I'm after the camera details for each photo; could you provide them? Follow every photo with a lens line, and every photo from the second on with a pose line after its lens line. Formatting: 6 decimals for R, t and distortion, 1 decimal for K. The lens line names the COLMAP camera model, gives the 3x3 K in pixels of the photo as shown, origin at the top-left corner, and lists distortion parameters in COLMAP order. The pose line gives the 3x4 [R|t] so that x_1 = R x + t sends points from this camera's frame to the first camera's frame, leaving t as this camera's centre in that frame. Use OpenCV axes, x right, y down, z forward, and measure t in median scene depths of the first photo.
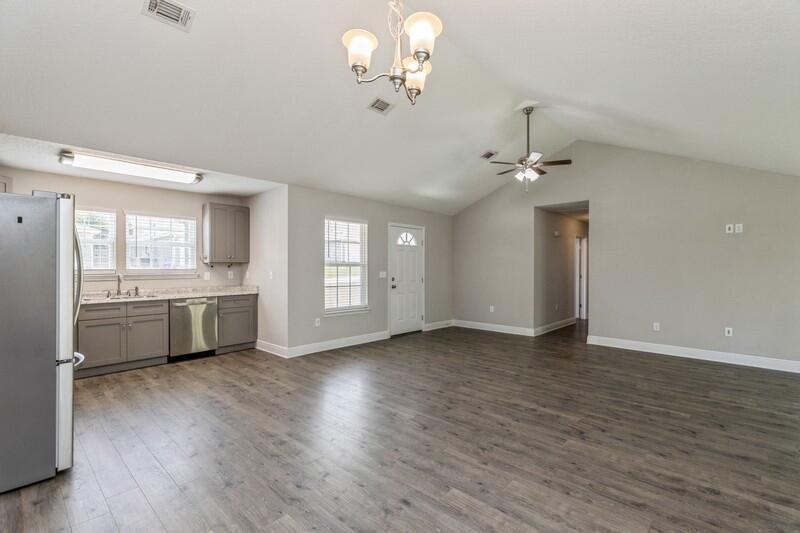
lens RADIAL K [[364.1, 0, 400.0], [0, 364.1, 266.5], [0, 0, 1]] dist [0.003449, 0.000175]
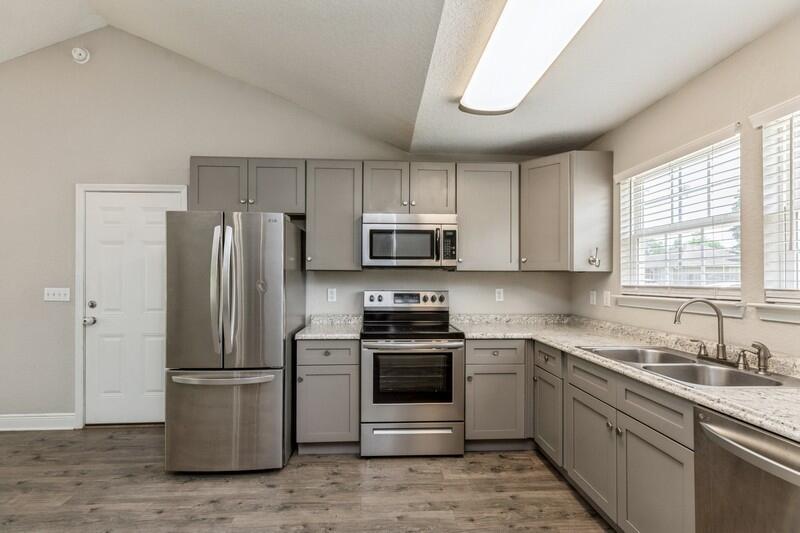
lens RADIAL K [[360.1, 0, 399.0], [0, 360.1, 276.3], [0, 0, 1]] dist [0.003025, 0.000491]
pose [[-0.696067, -0.005892, -0.717953, -0.278552], [-0.000723, 0.999972, -0.007505, -0.000599], [0.717976, -0.004705, -0.696052, 0.993690]]
